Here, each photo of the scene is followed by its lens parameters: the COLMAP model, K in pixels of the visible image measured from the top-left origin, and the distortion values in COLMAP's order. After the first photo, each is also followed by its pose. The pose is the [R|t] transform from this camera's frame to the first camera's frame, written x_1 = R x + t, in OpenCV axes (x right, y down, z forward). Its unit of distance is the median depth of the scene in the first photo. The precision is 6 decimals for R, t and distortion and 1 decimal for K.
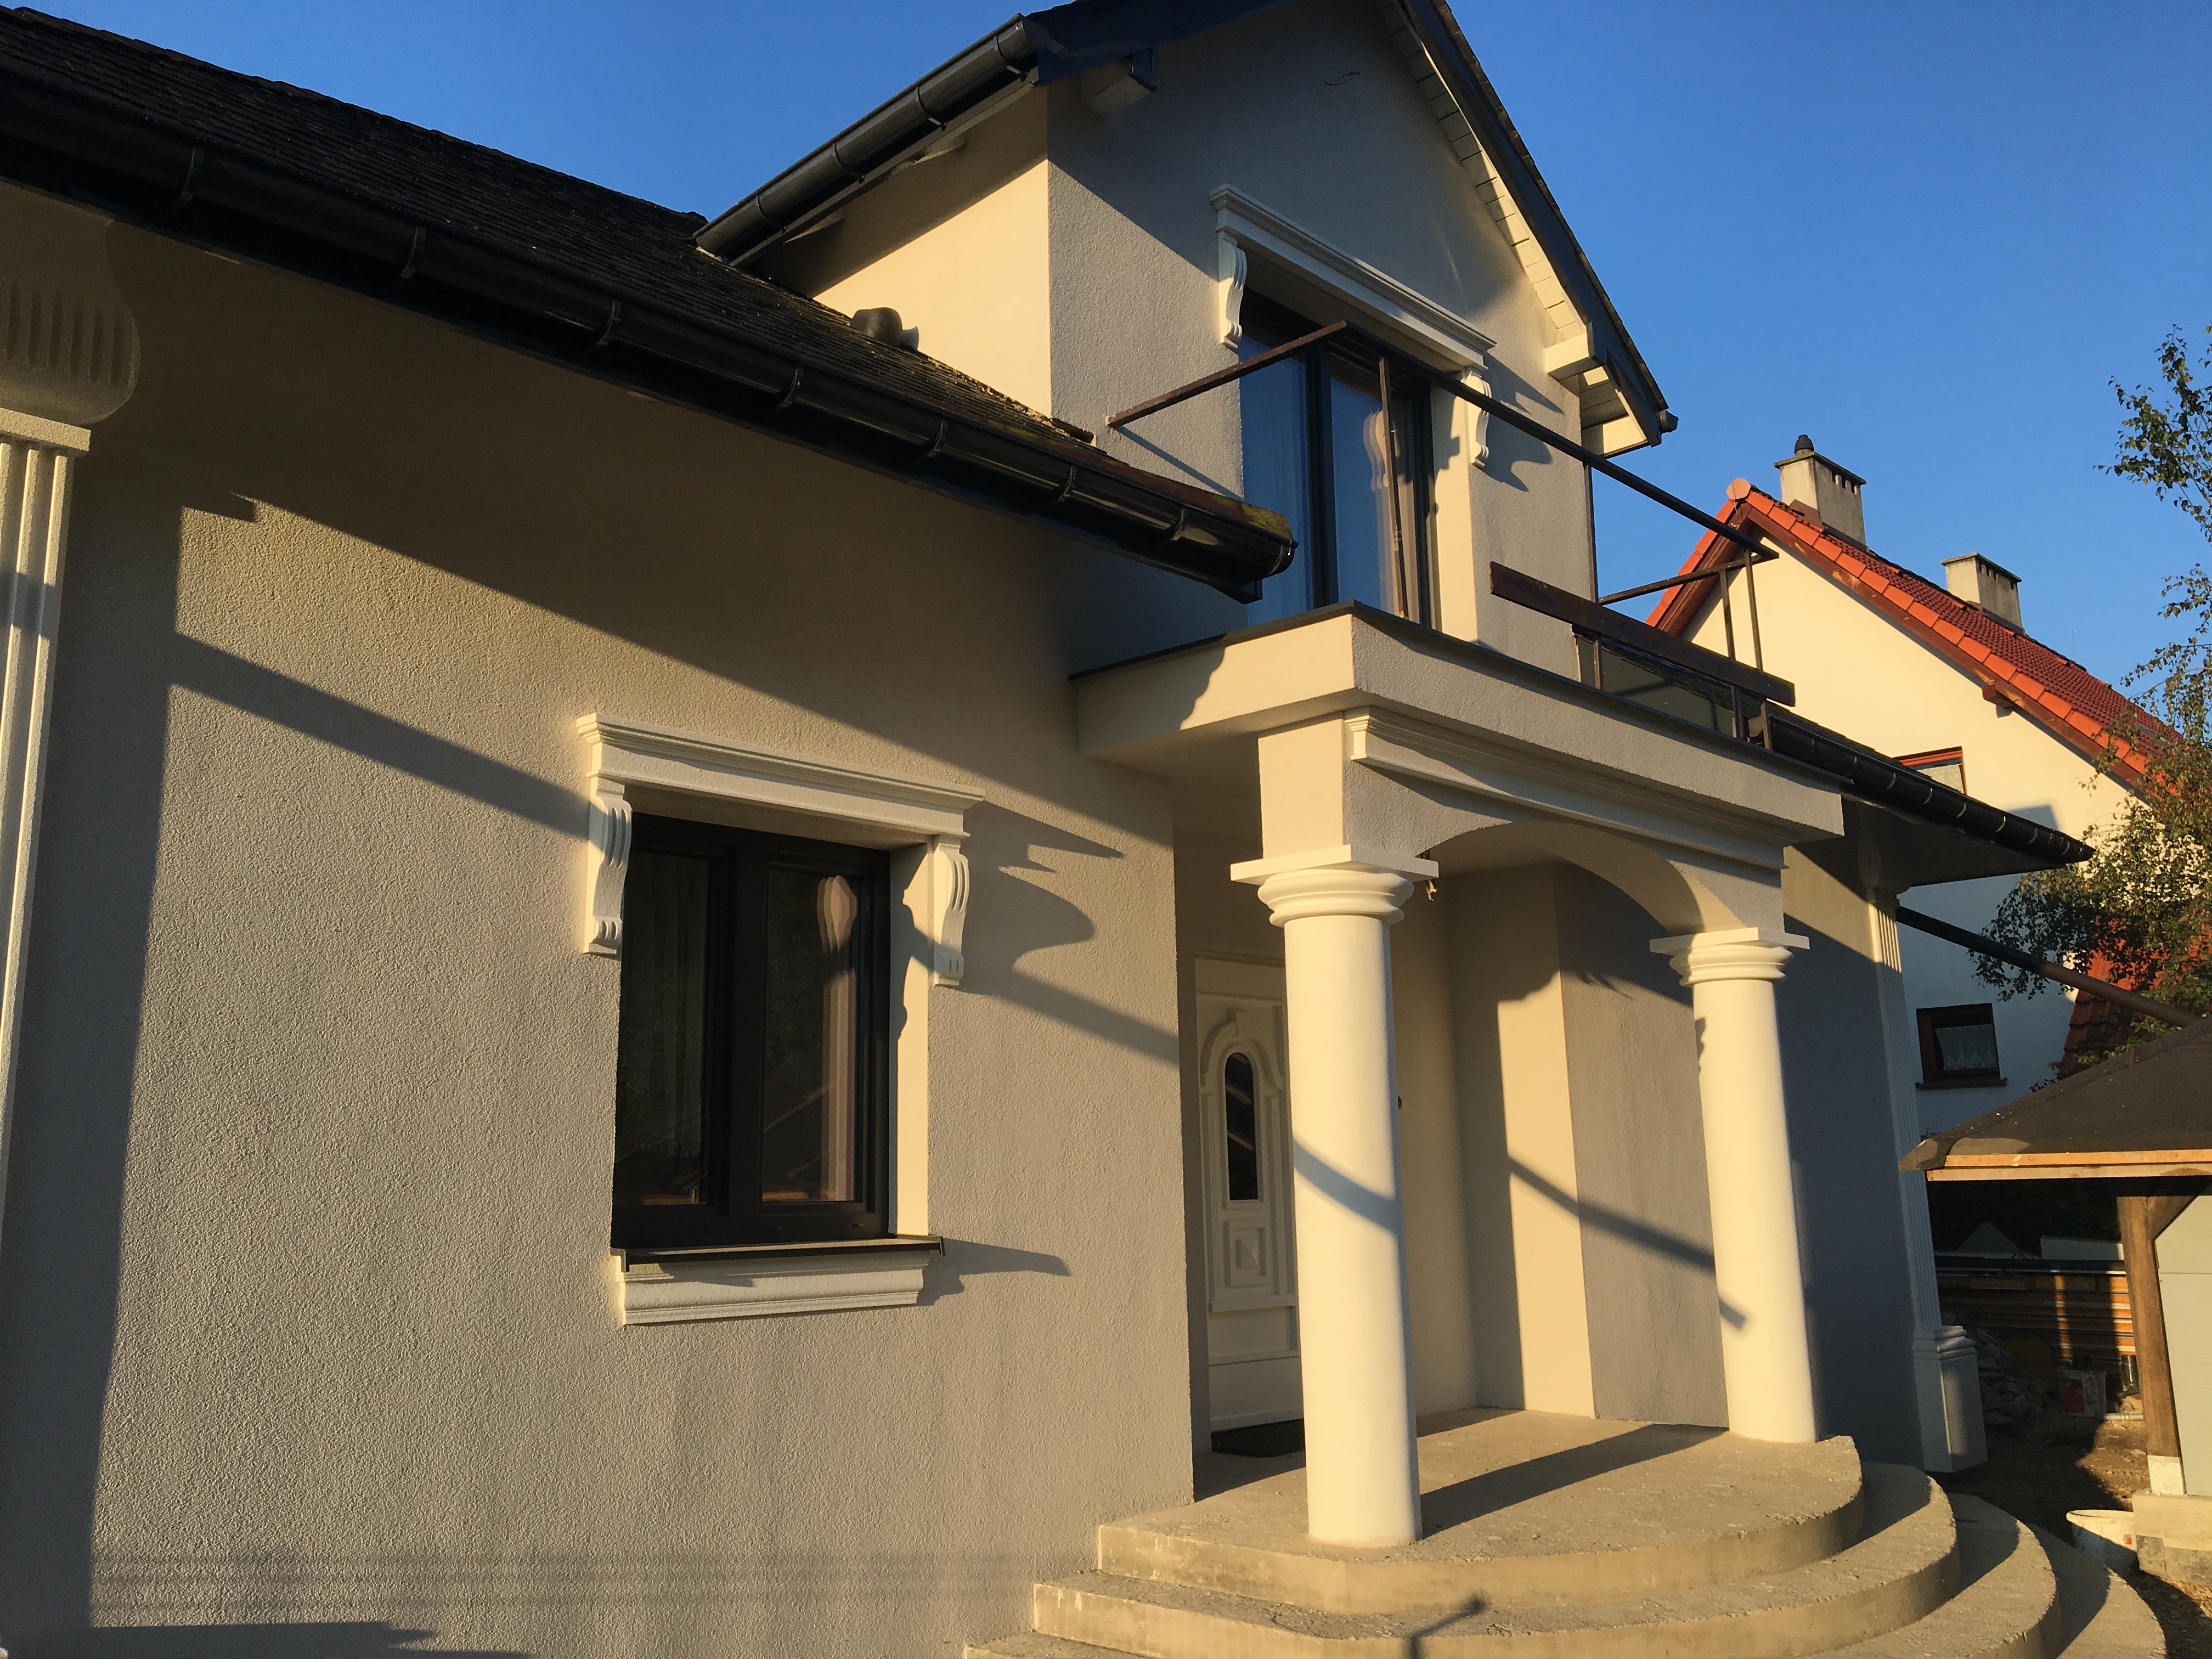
lens RADIAL K [[1853.6, 0, 1106.0], [0, 1853.6, 829.5], [0, 0, 1]] dist [0.010860, 0.003831]
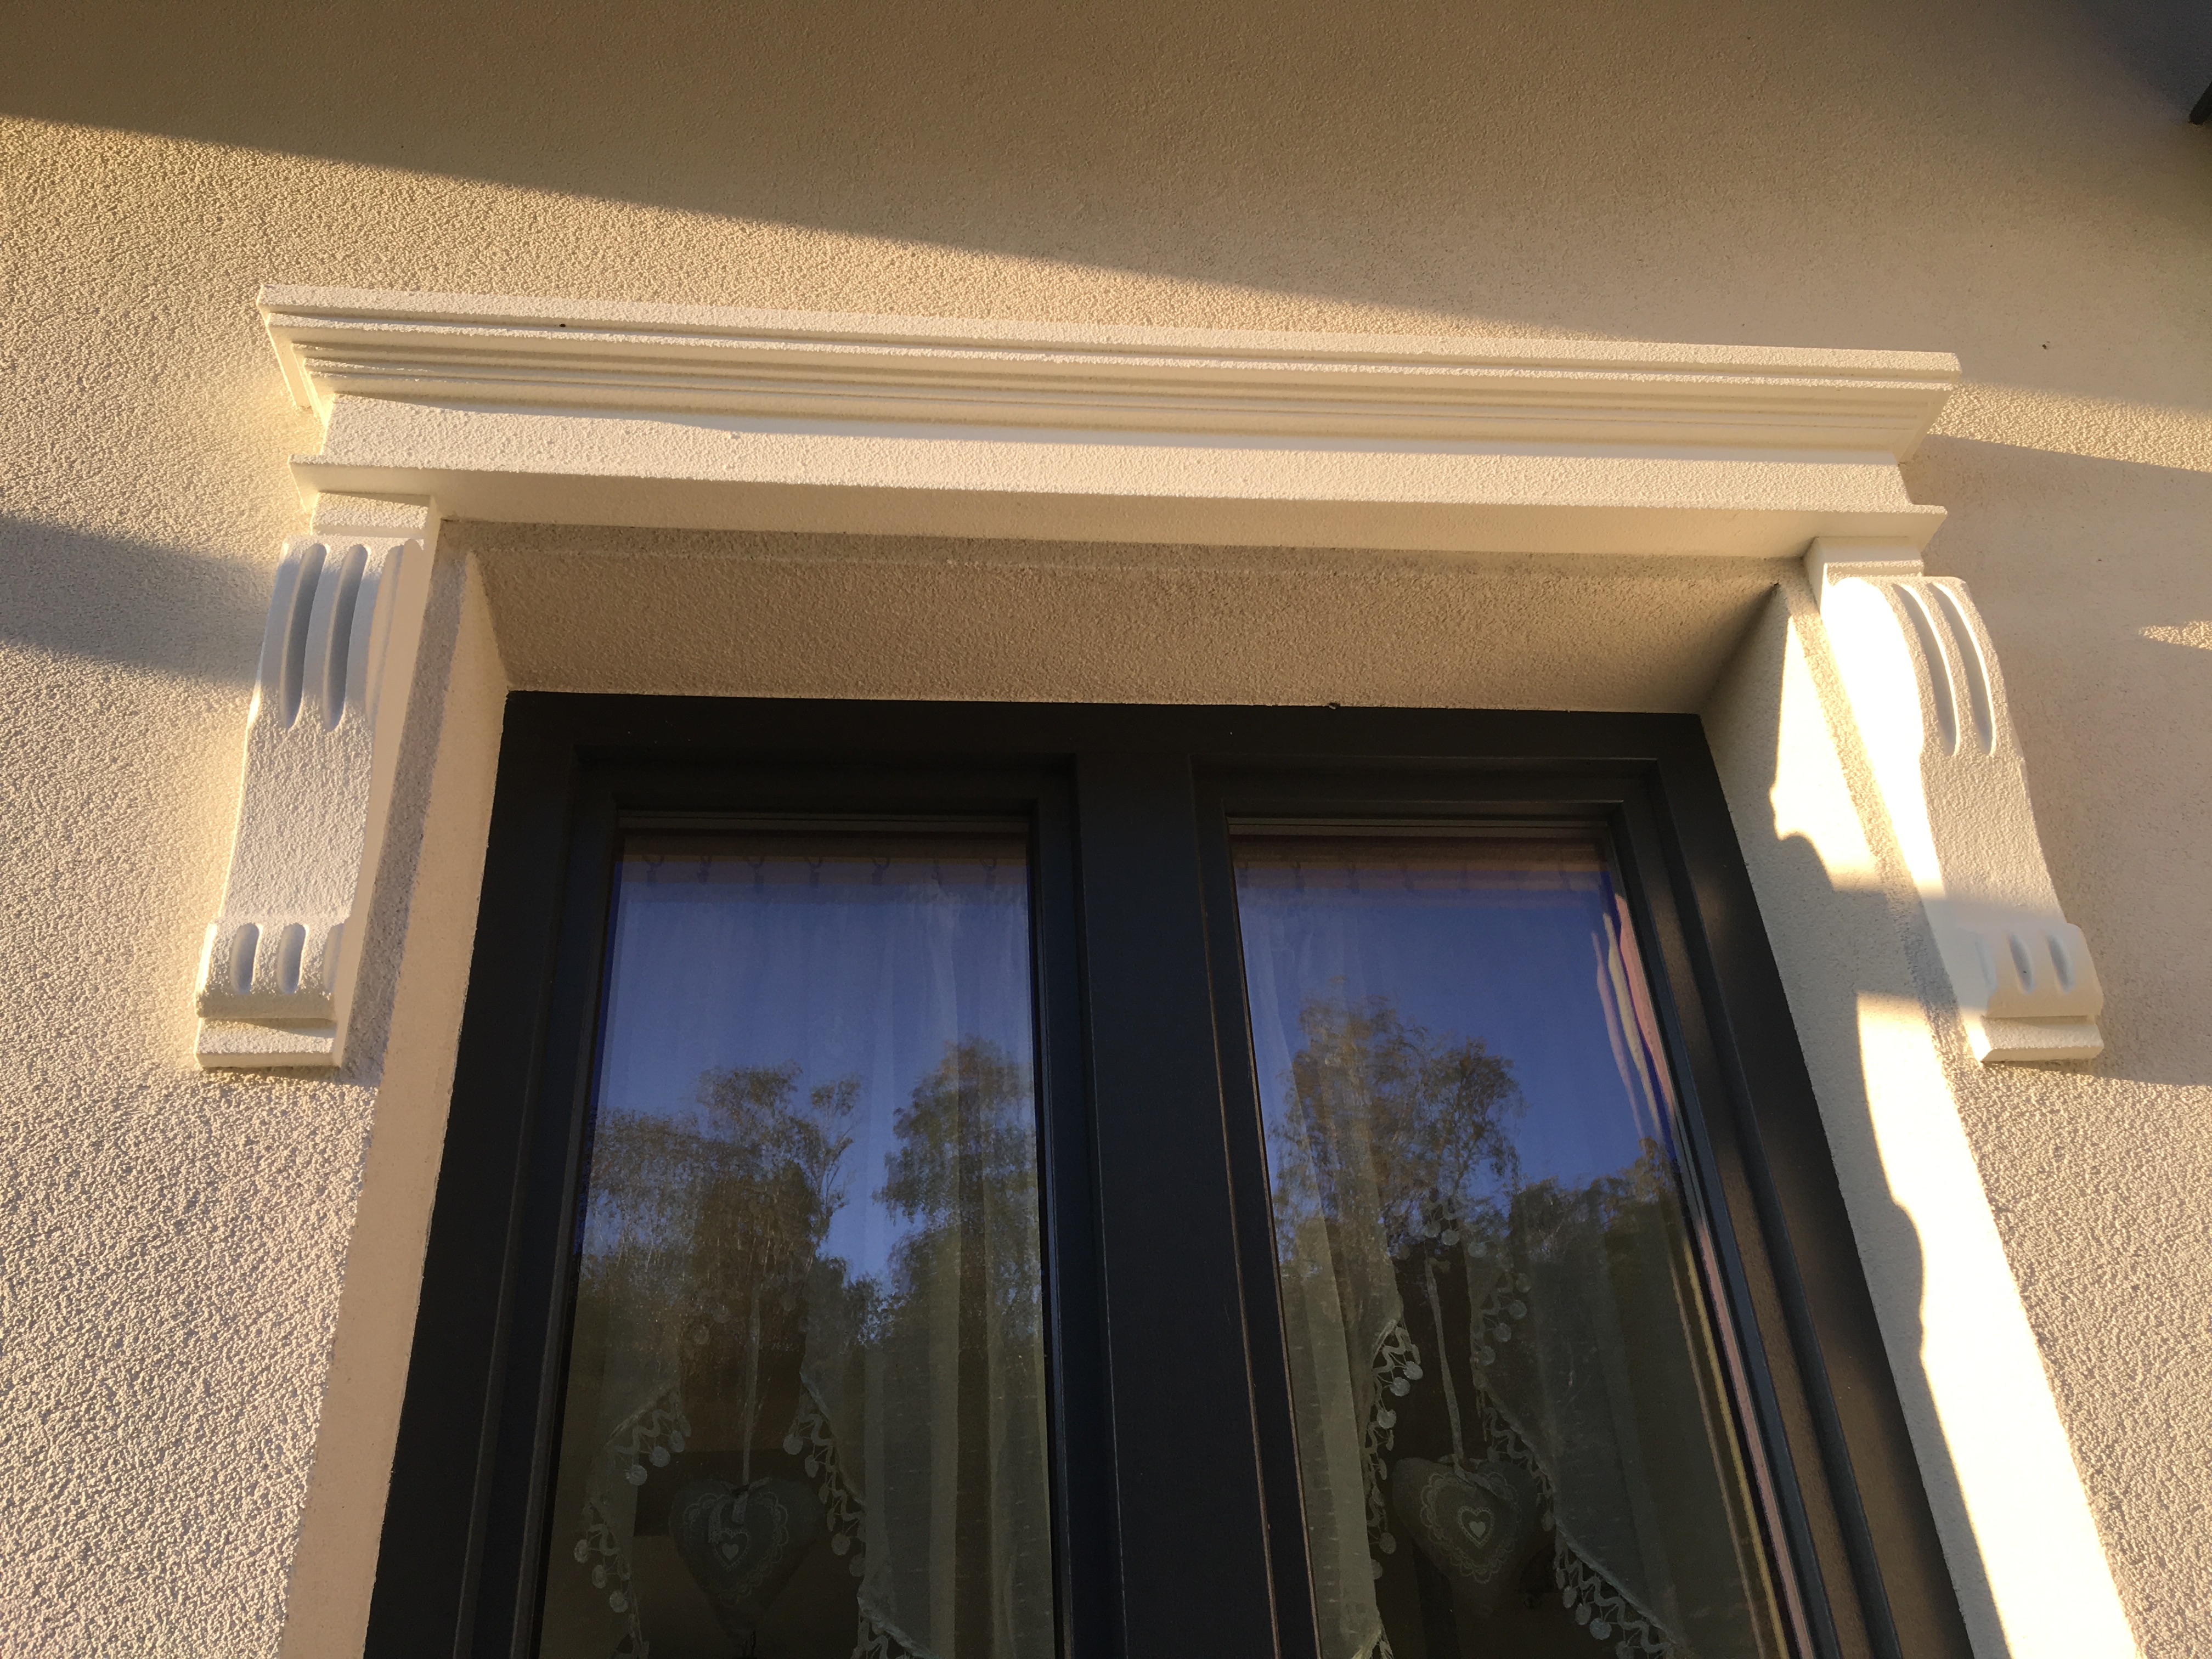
lens RADIAL K [[1853.6, 0, 1106.0], [0, 1853.6, 829.5], [0, 0, 1]] dist [0.010860, 0.003831]
pose [[0.762191, -0.367389, -0.533001, -0.042777], [0.159892, 0.904686, -0.394940, 0.134626], [0.627295, 0.215798, 0.748286, 0.775606]]
